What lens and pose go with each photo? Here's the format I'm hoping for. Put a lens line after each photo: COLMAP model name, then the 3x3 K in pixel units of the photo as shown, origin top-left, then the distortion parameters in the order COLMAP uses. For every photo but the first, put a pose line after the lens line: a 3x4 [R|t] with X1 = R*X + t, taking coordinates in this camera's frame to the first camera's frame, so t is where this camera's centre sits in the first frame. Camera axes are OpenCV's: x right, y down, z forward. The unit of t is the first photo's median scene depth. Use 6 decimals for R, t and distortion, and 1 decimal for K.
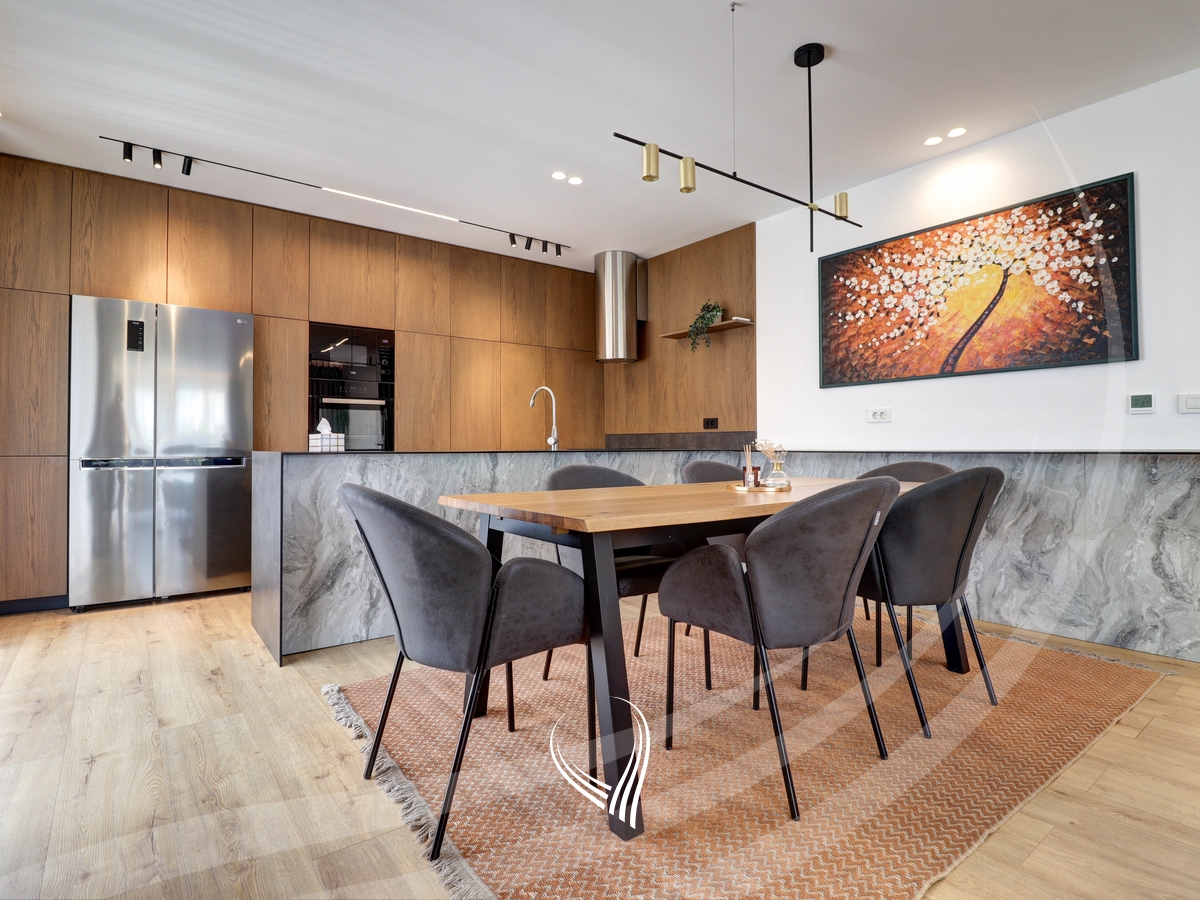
lens RADIAL K [[619.3, 0, 600.0], [0, 619.3, 450.0], [0, 0, 1]] dist [0.001160, -0.013285]
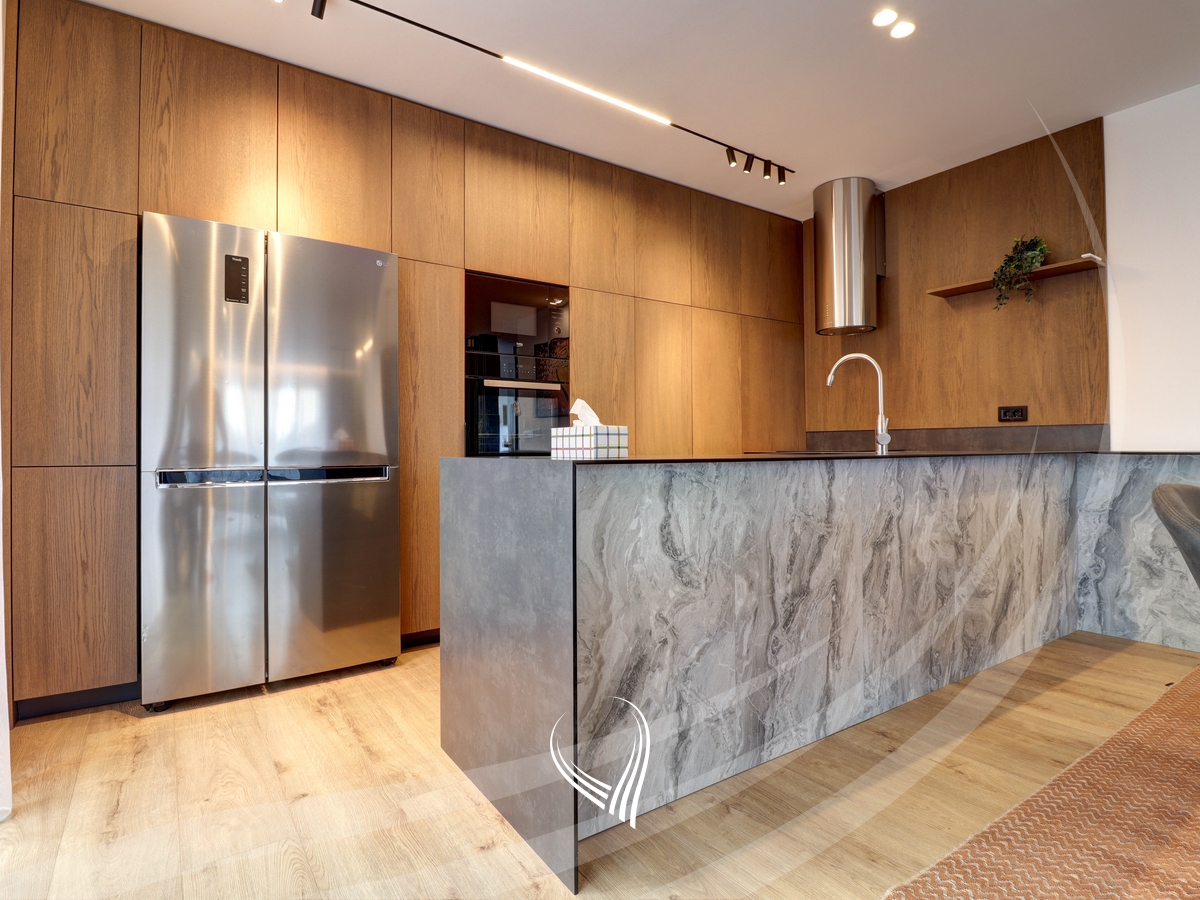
lens RADIAL K [[630.1, 0, 601.5], [0, 630.1, 454.4], [0, 0, 1]] dist [-0.000112, -0.012903]
pose [[0.998719, -0.004107, -0.050441, -0.336792], [0.004319, 0.999982, 0.004089, -0.002615], [0.050423, -0.004301, 0.998719, 0.358718]]
